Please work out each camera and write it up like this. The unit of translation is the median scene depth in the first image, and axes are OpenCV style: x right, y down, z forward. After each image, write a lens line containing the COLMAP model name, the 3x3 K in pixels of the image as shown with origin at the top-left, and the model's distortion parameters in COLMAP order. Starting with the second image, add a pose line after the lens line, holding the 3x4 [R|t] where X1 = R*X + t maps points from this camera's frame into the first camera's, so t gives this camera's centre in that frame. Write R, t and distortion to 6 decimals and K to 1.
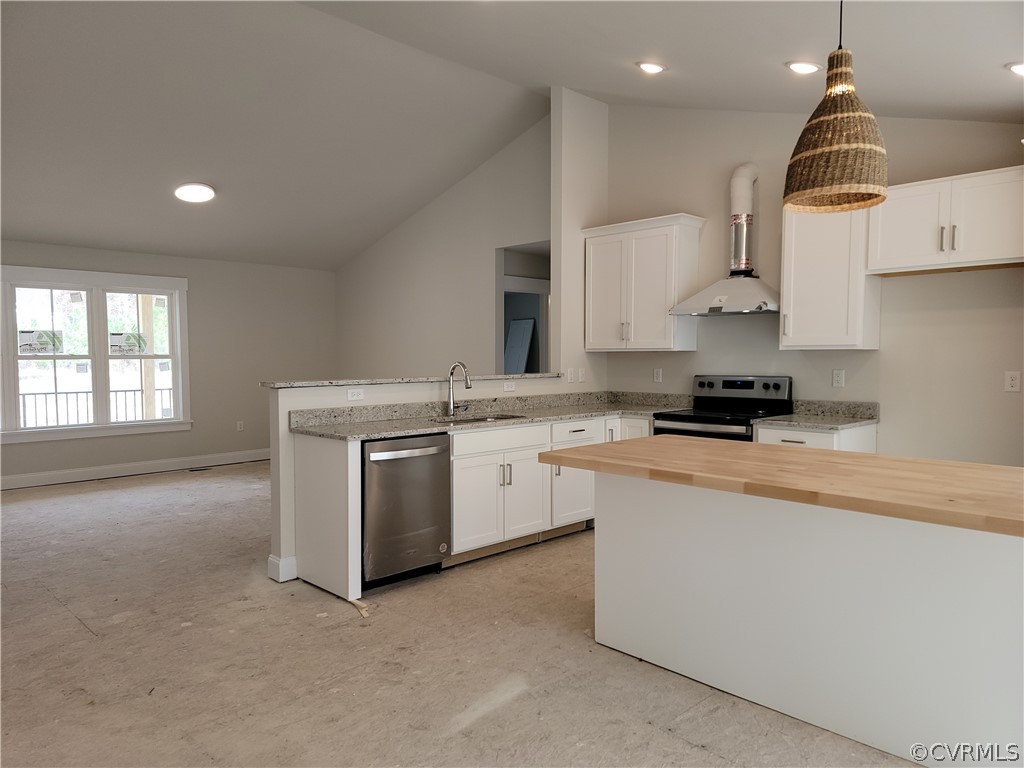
lens RADIAL K [[704.9, 0, 508.5], [0, 704.9, 384.9], [0, 0, 1]] dist [0.077114, -0.041406]
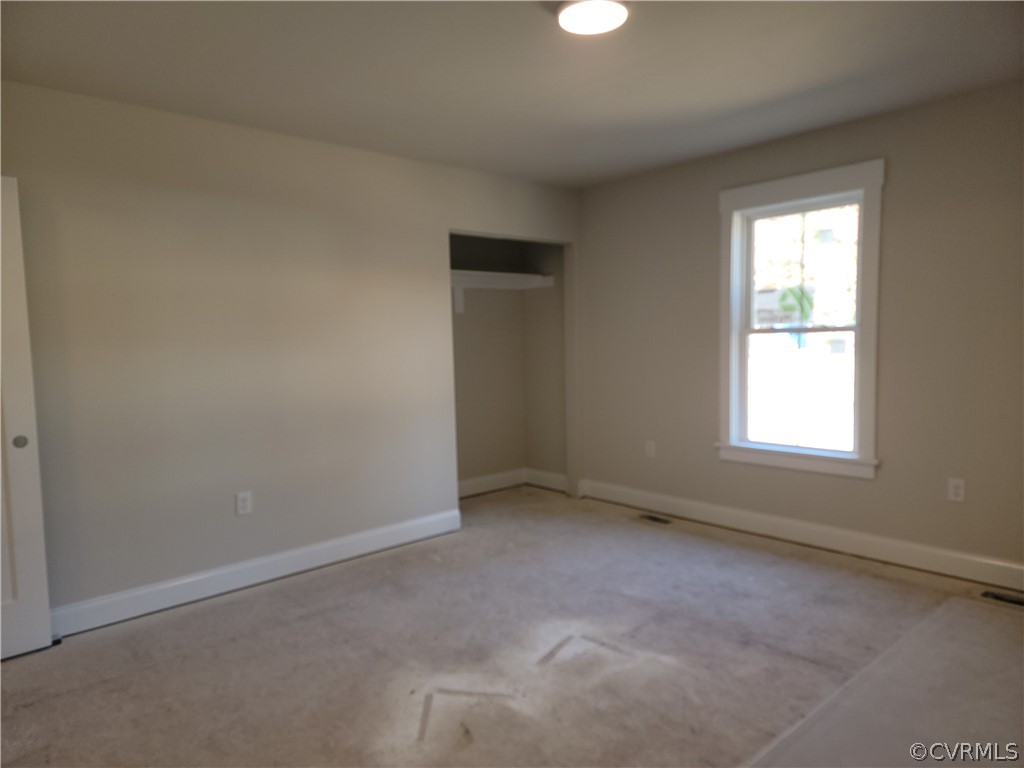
lens RADIAL K [[704.9, 0, 510.0], [0, 704.9, 384.4], [0, 0, 1]] dist [0.077114, -0.041406]
pose [[-0.036685, 0.076994, -0.996356, 0.063111], [-0.027215, 0.996581, 0.078013, -0.051745], [0.998956, 0.029977, -0.034464, 1.218257]]
